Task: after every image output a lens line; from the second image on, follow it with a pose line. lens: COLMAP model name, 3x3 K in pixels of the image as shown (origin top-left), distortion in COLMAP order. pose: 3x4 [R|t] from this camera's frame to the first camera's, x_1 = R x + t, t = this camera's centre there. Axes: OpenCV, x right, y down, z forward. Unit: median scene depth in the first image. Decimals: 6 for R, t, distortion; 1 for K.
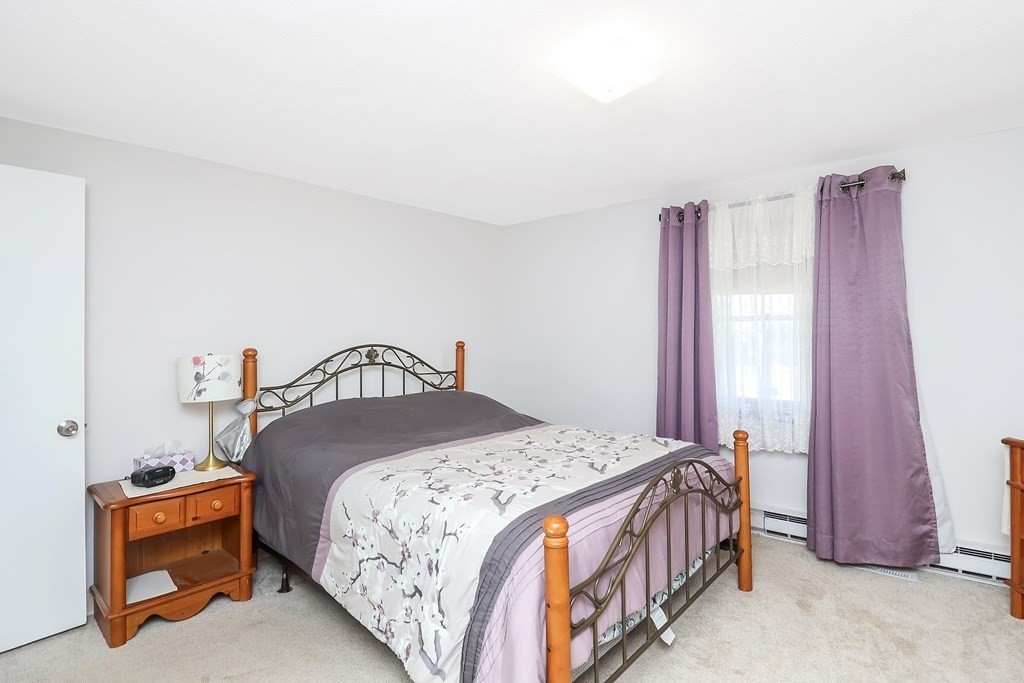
lens RADIAL K [[489.1, 0, 510.5], [0, 489.1, 324.6], [0, 0, 1]] dist [0.000749, -0.011682]
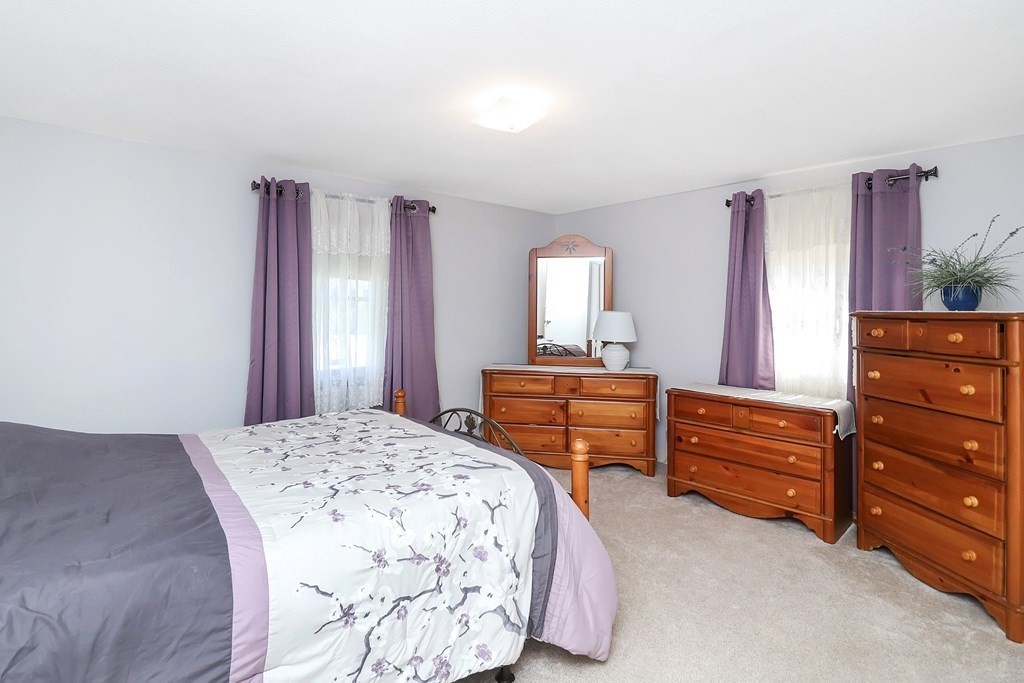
lens RADIAL K [[489.1, 0, 510.5], [0, 489.1, 324.6], [0, 0, 1]] dist [0.000749, -0.011682]
pose [[0.177320, -0.019655, 0.983957, -0.601413], [-0.015206, 0.999626, 0.022708, 0.014443], [-0.984036, -0.018988, 0.176955, 0.433438]]
